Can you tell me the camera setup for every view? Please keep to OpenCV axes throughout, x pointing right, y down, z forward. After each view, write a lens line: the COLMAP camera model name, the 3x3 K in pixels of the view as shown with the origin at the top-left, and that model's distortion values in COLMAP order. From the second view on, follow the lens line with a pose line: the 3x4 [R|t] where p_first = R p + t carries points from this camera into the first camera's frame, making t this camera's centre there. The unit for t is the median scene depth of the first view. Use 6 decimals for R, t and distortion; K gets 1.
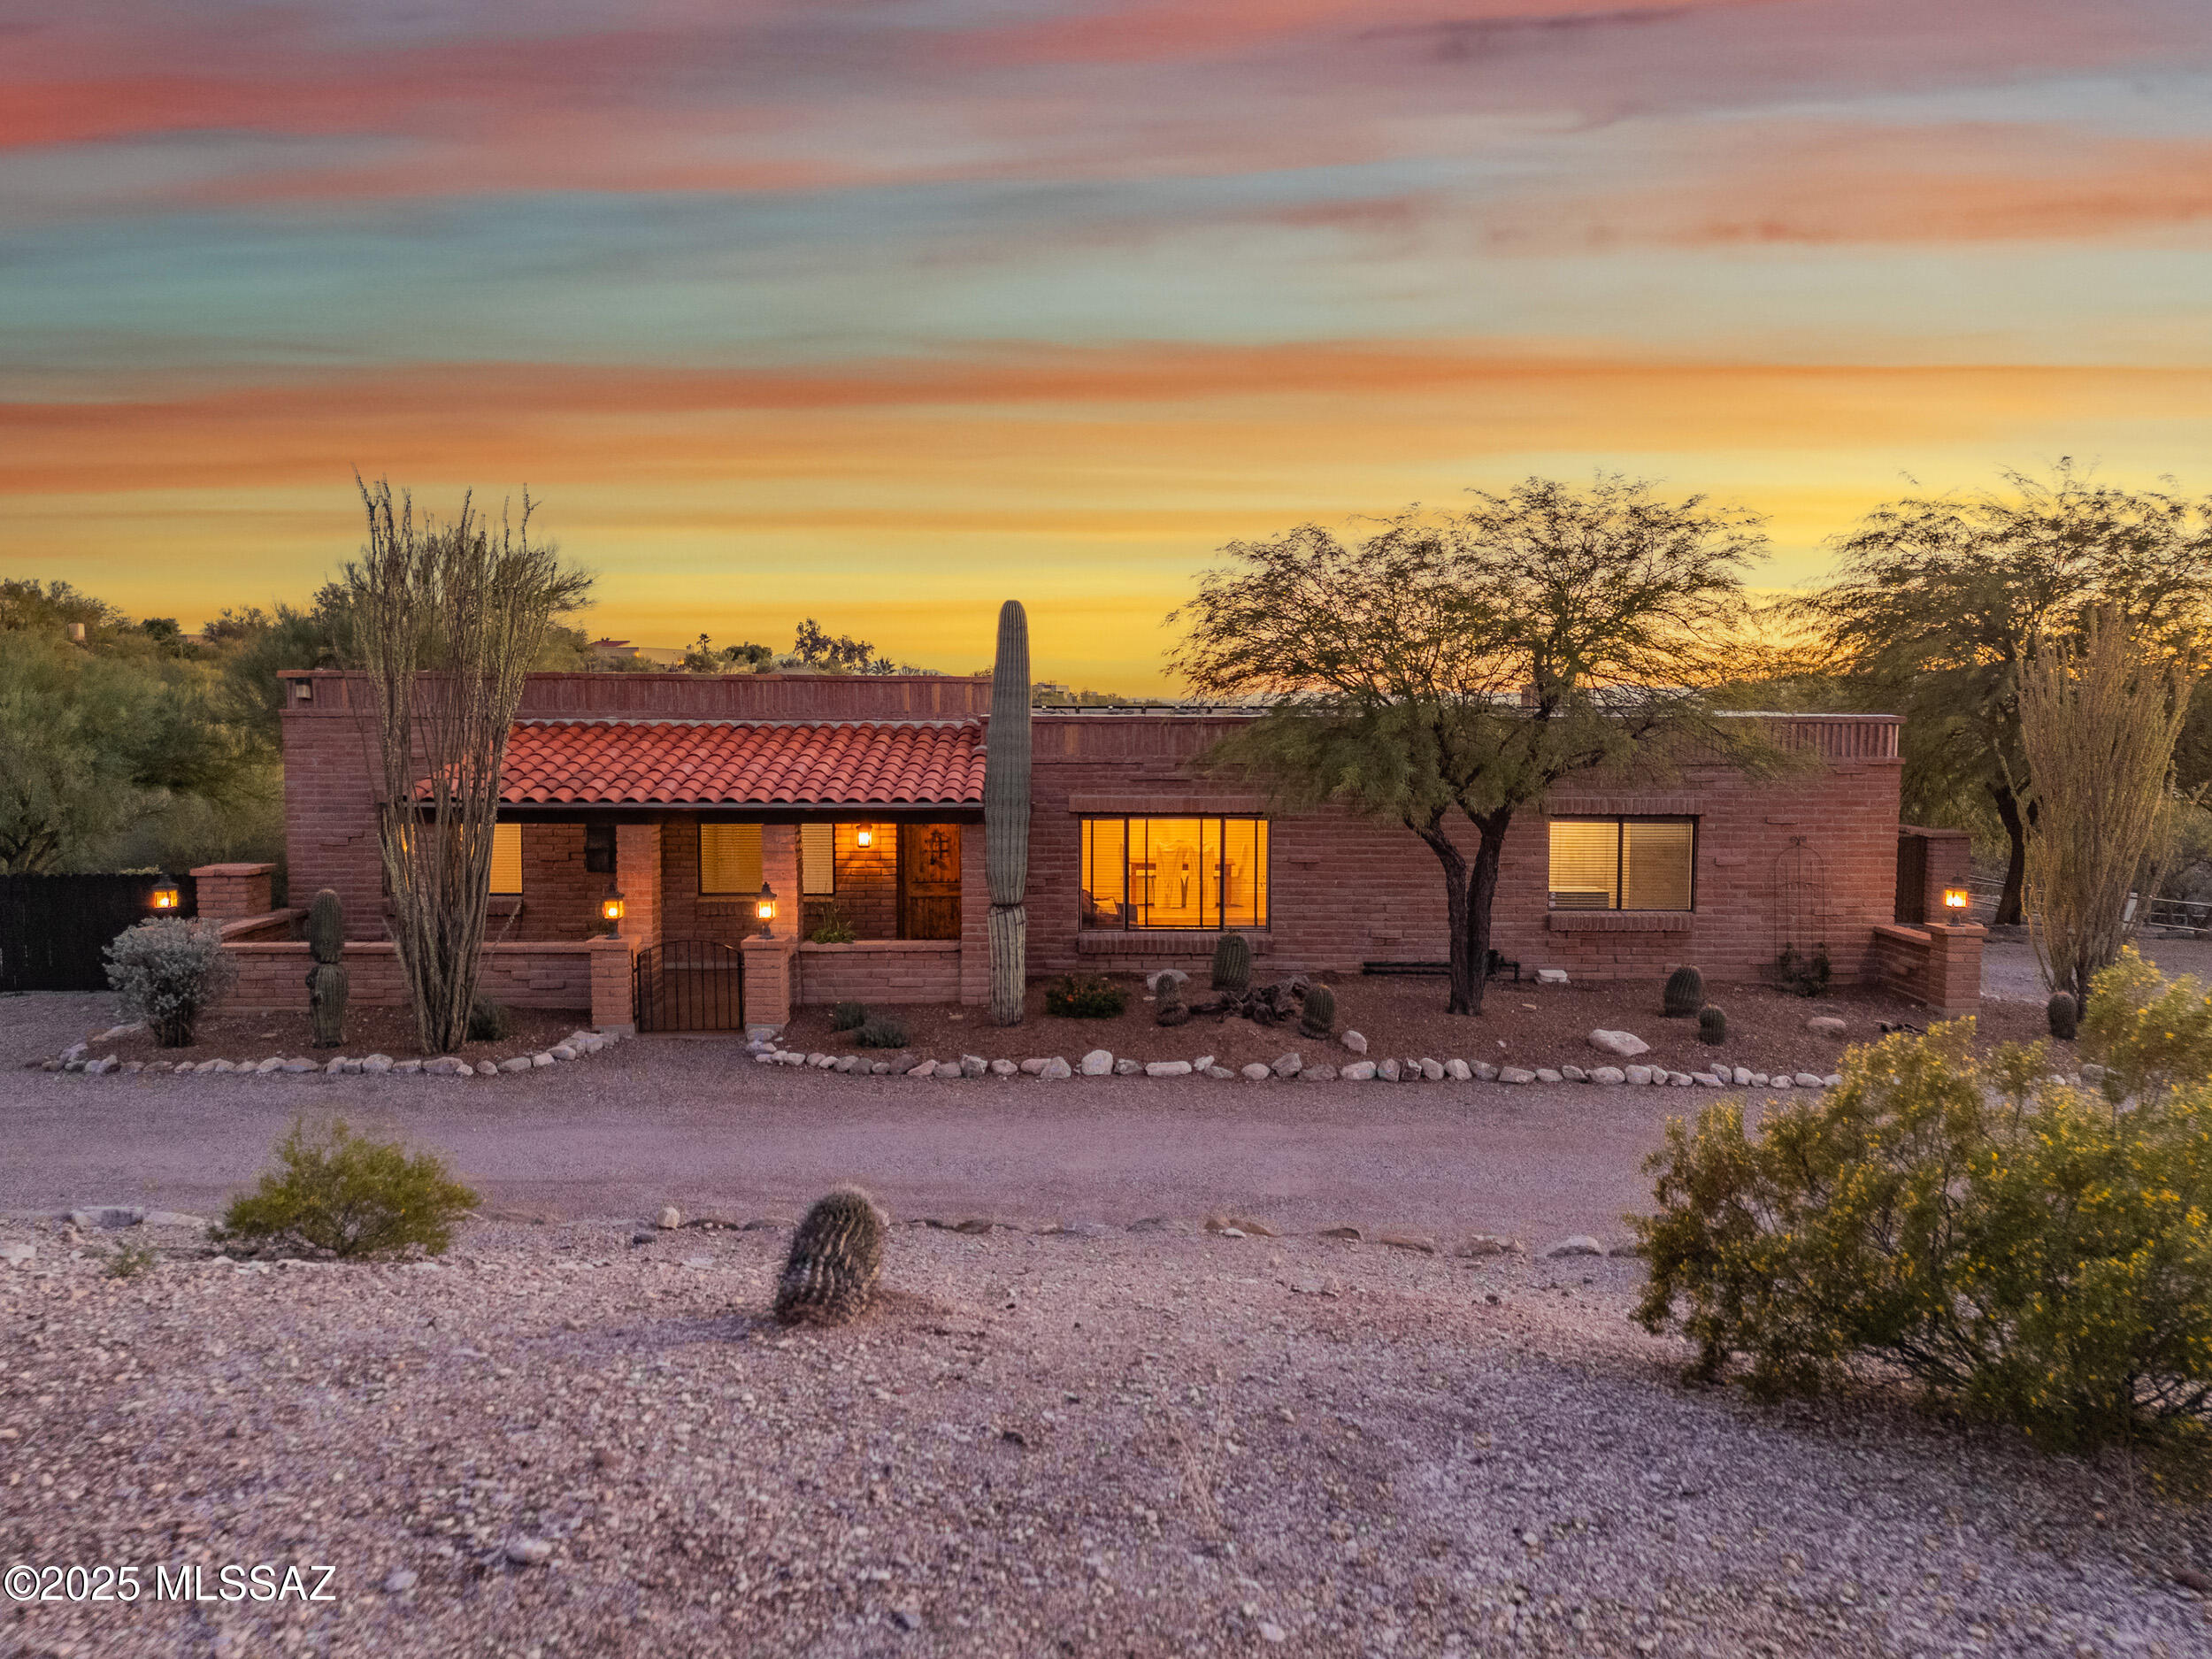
lens RADIAL K [[1616.3, 0, 1103.6], [0, 1616.3, 824.8], [0, 0, 1]] dist [0.069756, -0.061923]
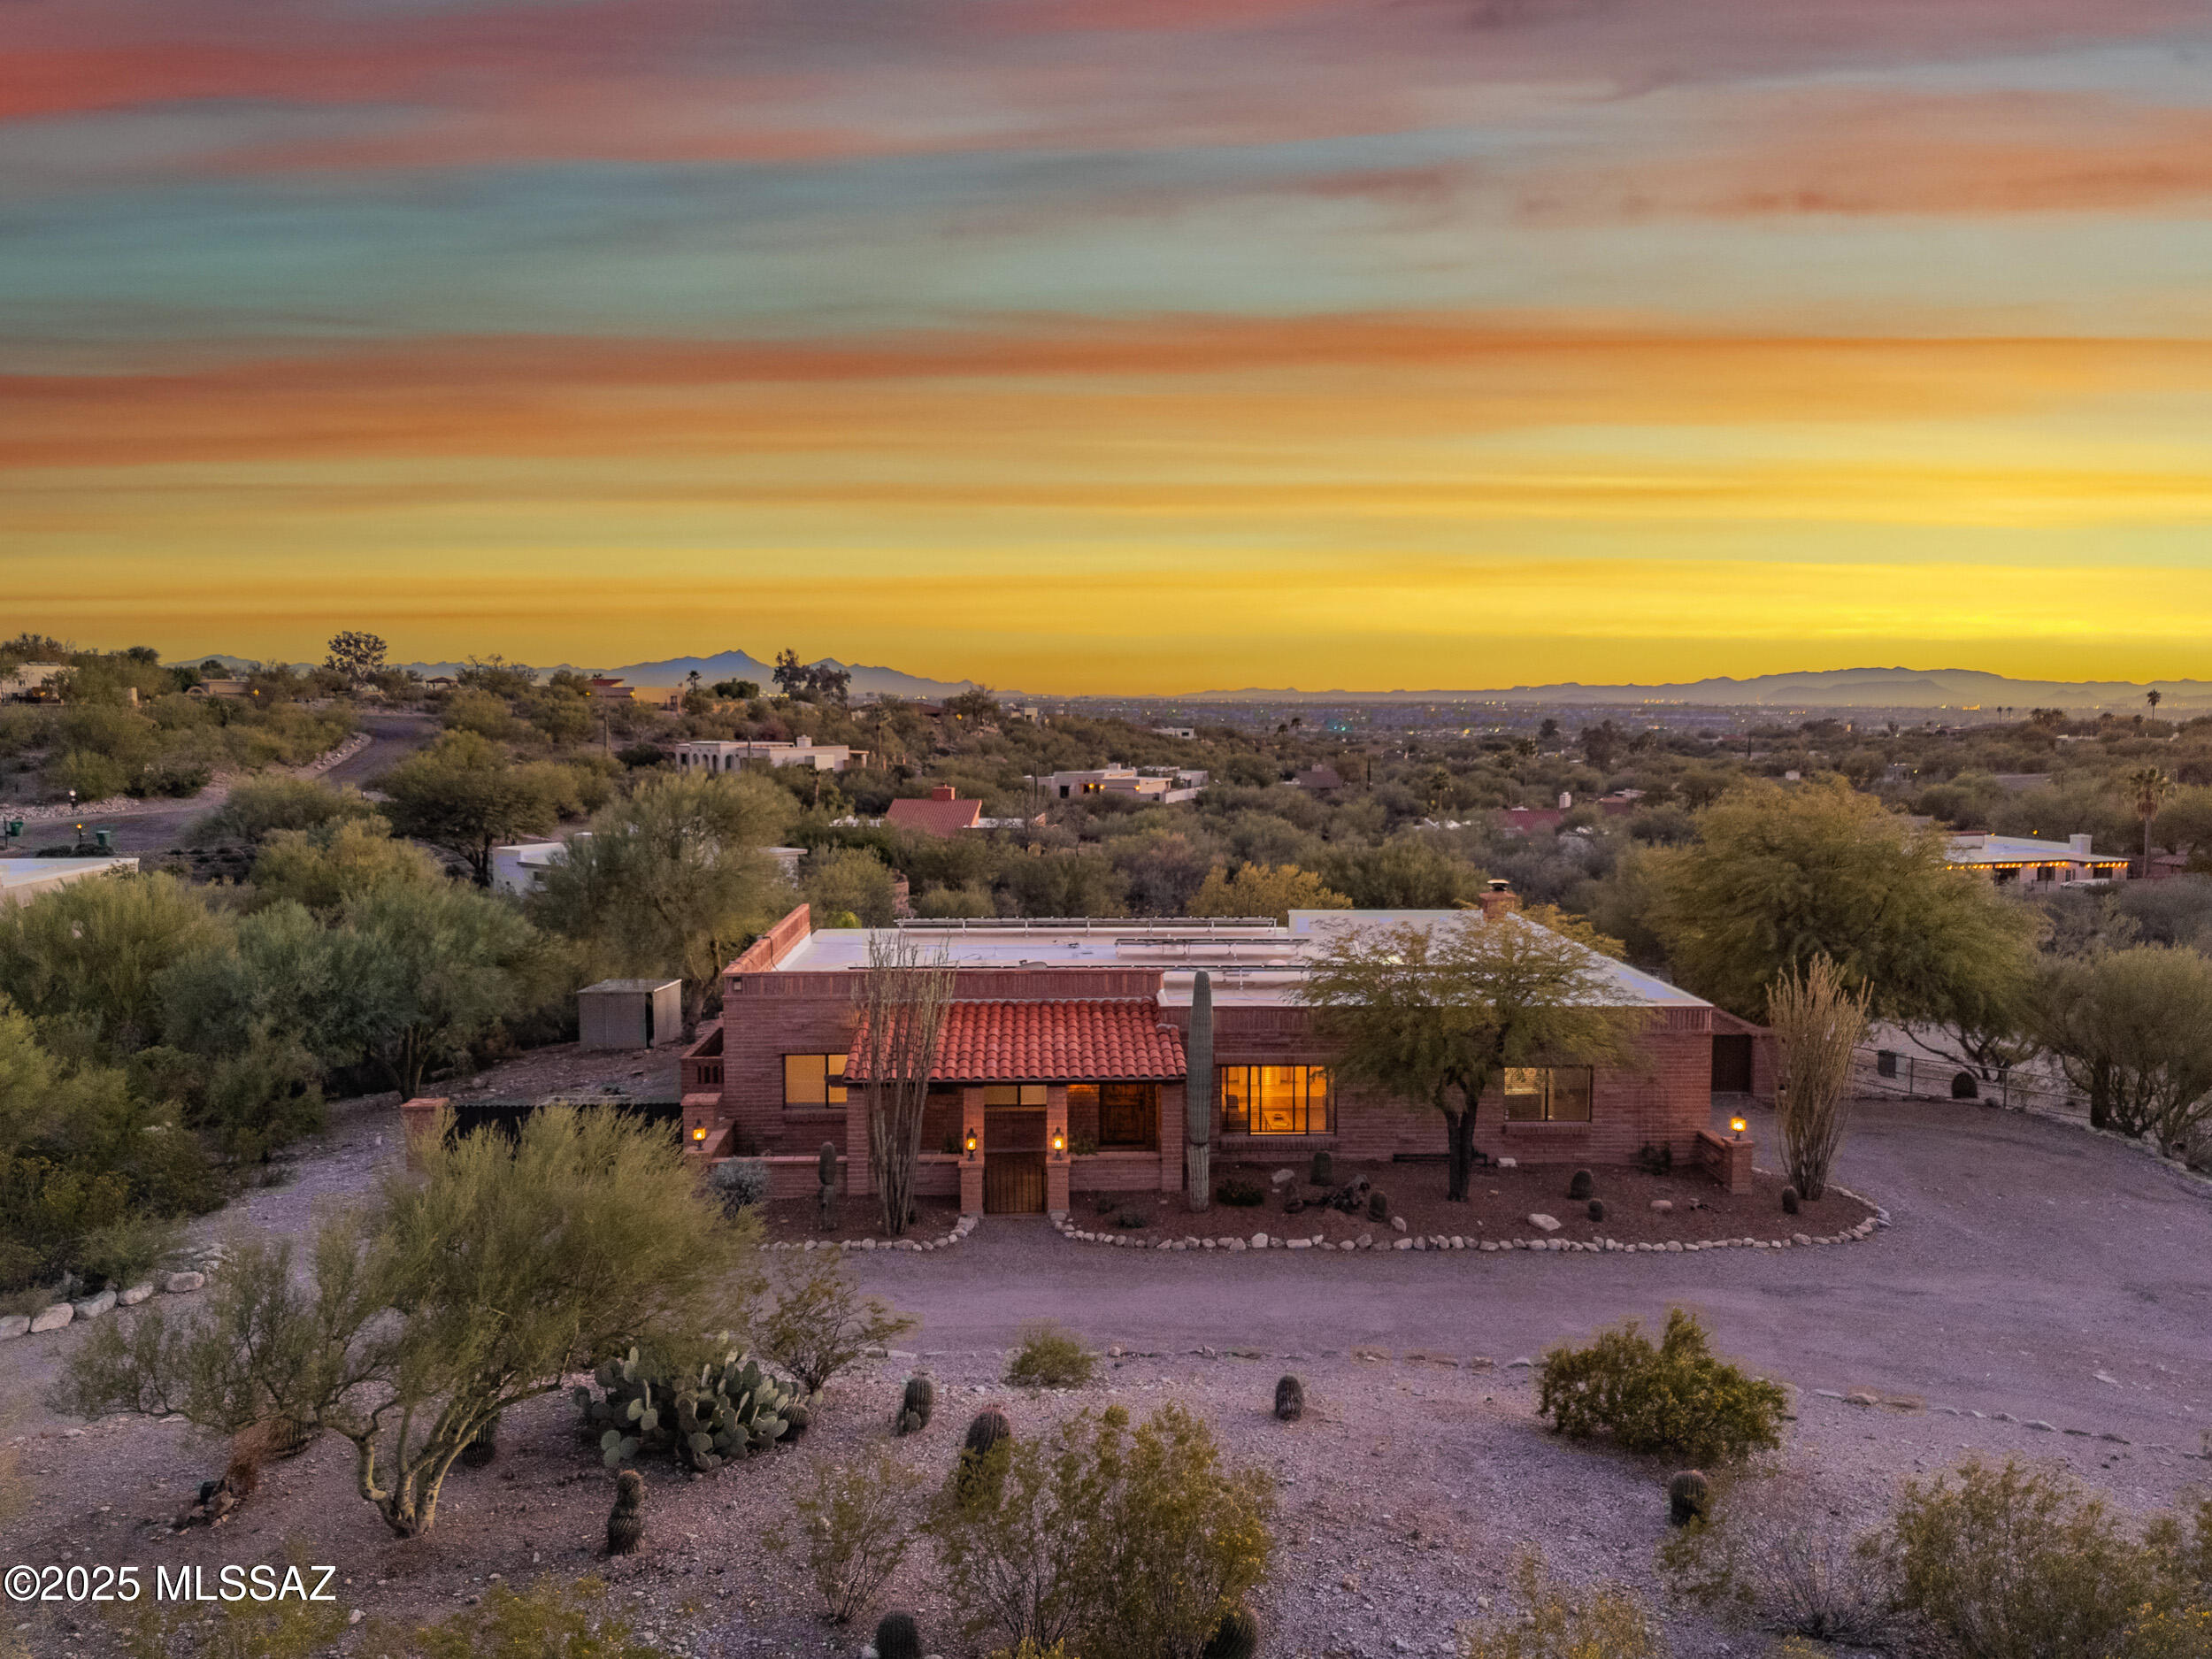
lens RADIAL K [[1616.3, 0, 1107.4], [0, 1616.3, 837.3], [0, 0, 1]] dist [0.069756, -0.061923]
pose [[0.999493, -0.002029, 0.031764, -0.221188], [0.001751, 0.999960, 0.008772, -0.306907], [-0.031781, -0.008712, 0.999457, -0.776398]]
